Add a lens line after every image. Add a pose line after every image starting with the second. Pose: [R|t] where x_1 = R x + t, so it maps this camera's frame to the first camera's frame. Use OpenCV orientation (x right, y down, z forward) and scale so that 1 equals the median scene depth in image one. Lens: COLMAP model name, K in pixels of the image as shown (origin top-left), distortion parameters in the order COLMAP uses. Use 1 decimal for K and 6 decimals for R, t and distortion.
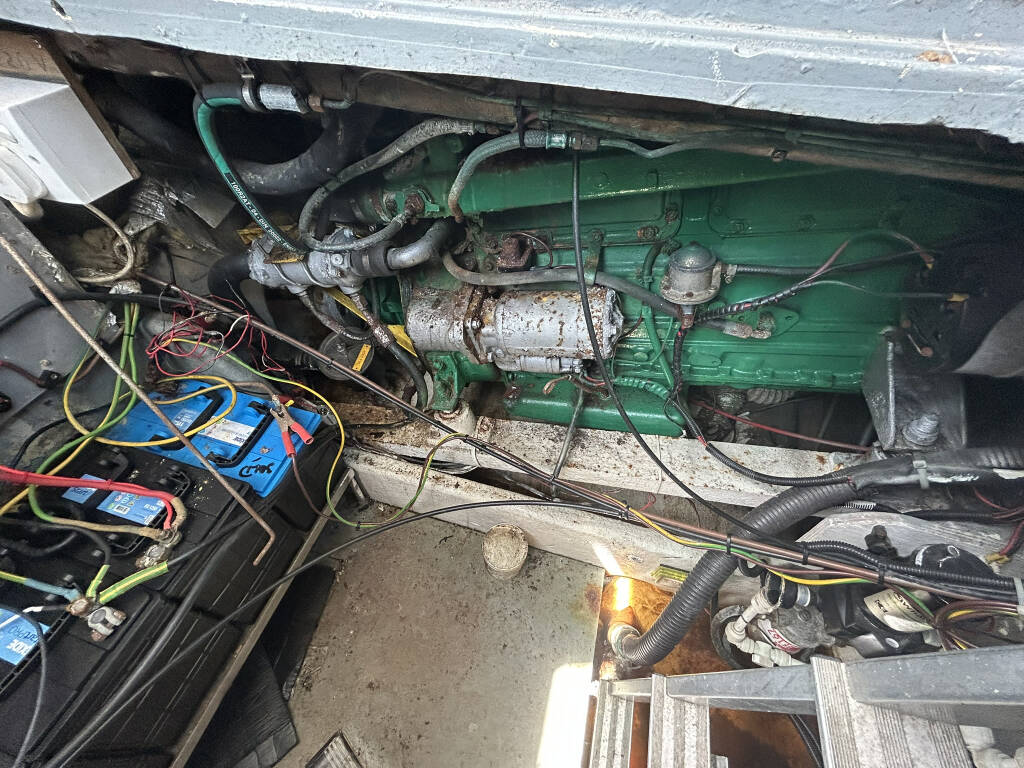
lens RADIAL K [[408.9, 0, 510.3], [0, 408.9, 384.5], [0, 0, 1]] dist [0.001763, 0.000590]
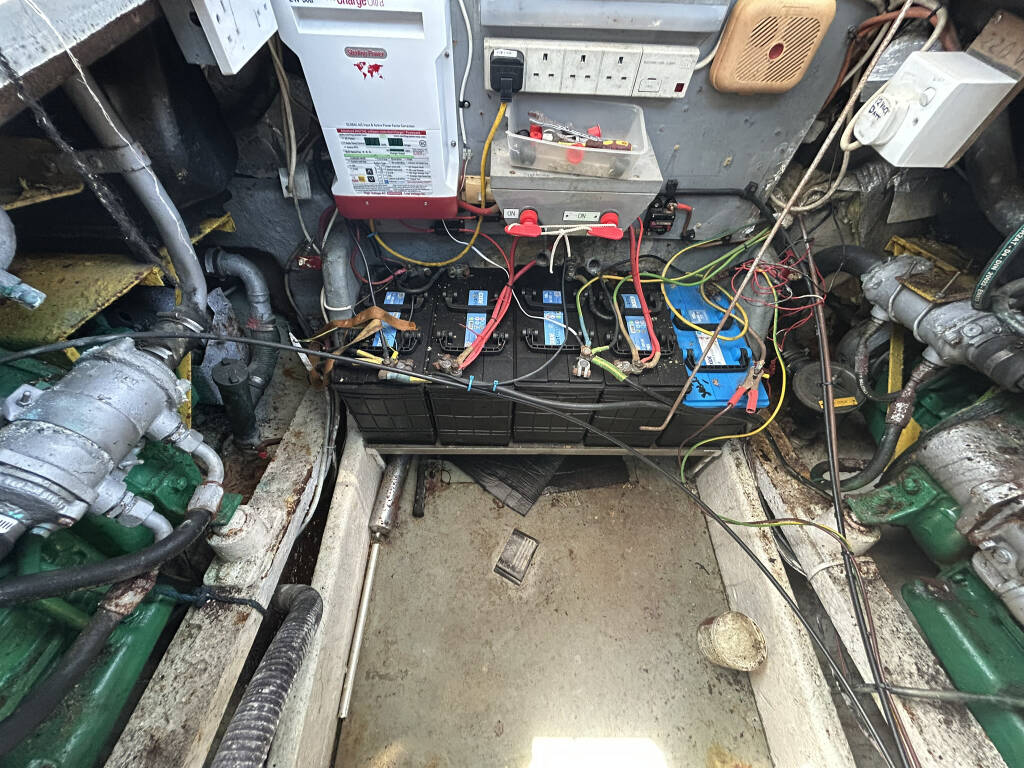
lens RADIAL K [[412.0, 0, 509.9], [0, 412.0, 385.4], [0, 0, 1]] dist [-0.000656, 0.000536]
pose [[0.281936, 0.783078, -0.554348, -0.112878], [-0.755922, 0.537117, 0.374282, 0.165512], [0.590841, 0.313520, 0.743379, -0.191601]]
